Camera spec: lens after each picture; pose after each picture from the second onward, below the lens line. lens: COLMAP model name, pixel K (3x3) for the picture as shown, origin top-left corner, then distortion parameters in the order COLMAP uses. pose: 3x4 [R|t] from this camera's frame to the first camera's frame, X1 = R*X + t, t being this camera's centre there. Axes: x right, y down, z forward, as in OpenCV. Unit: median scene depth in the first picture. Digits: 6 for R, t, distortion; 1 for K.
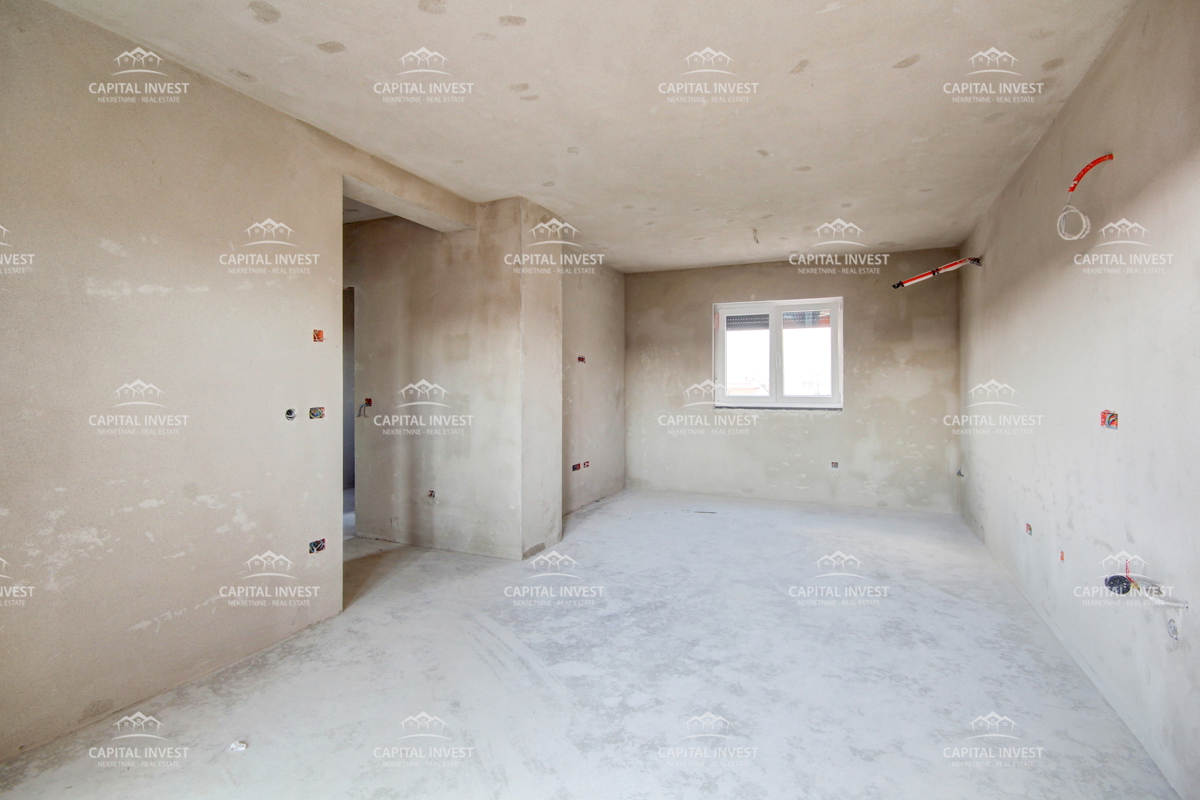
lens RADIAL K [[606.7, 0, 600.0], [0, 606.7, 400.0], [0, 0, 1]] dist [0.002236, 0.000334]
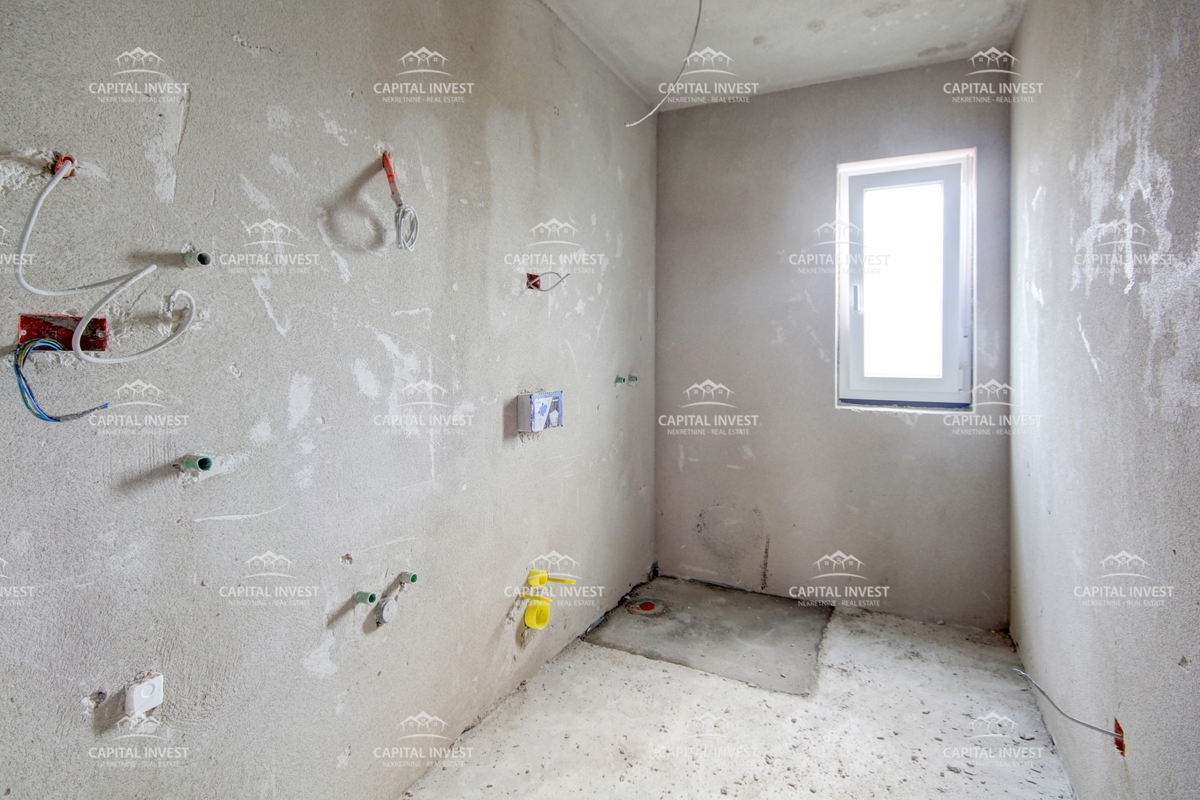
lens RADIAL K [[606.3, 0, 600.0], [0, 606.3, 400.0], [0, 0, 1]] dist [-0.002277, -0.000209]
pose [[0.999967, 0.000734, 0.008147, -0.946661], [-0.000735, 1.000000, 0.000059, -0.000072], [-0.008147, -0.000065, 0.999967, 0.004958]]
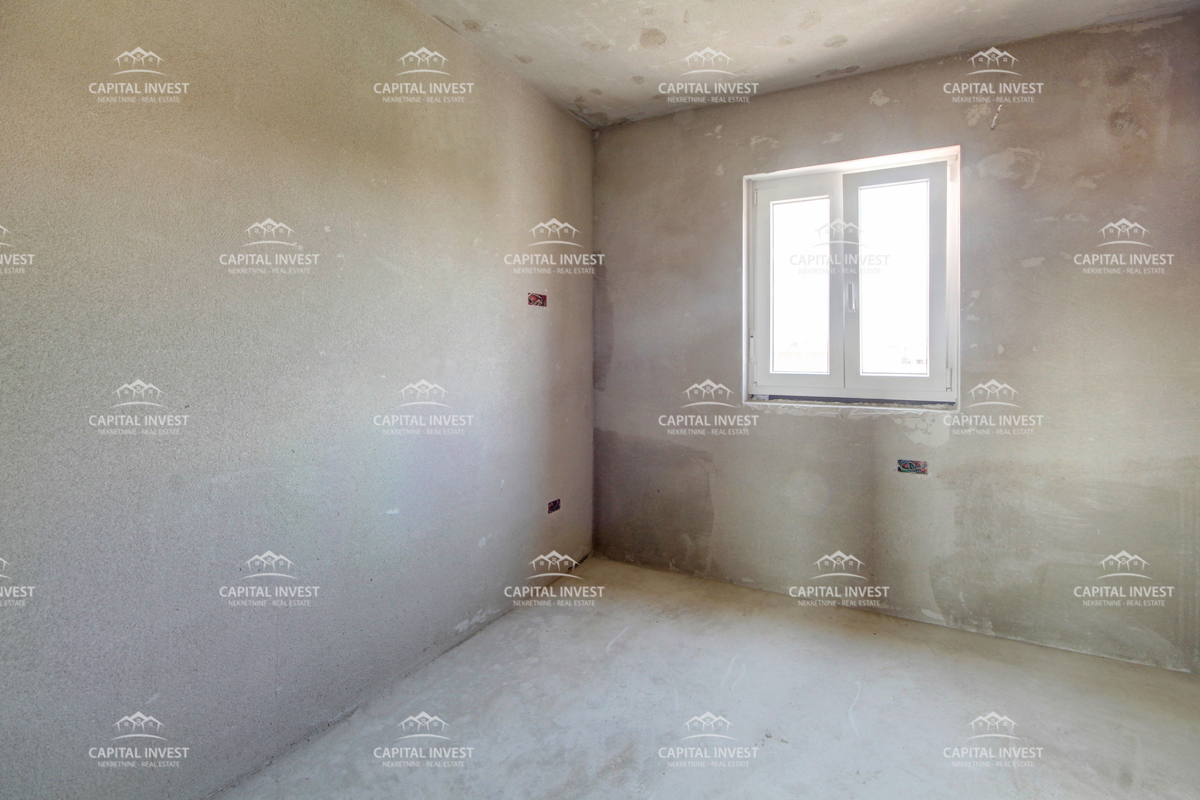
lens RADIAL K [[606.7, 0, 600.0], [0, 606.7, 400.0], [0, 0, 1]] dist [0.002236, 0.000334]
pose [[0.999998, -0.001007, 0.001971, -0.471185], [0.001006, 0.999999, 0.000476, -0.000413], [-0.001972, -0.000474, 0.999998, 0.000468]]
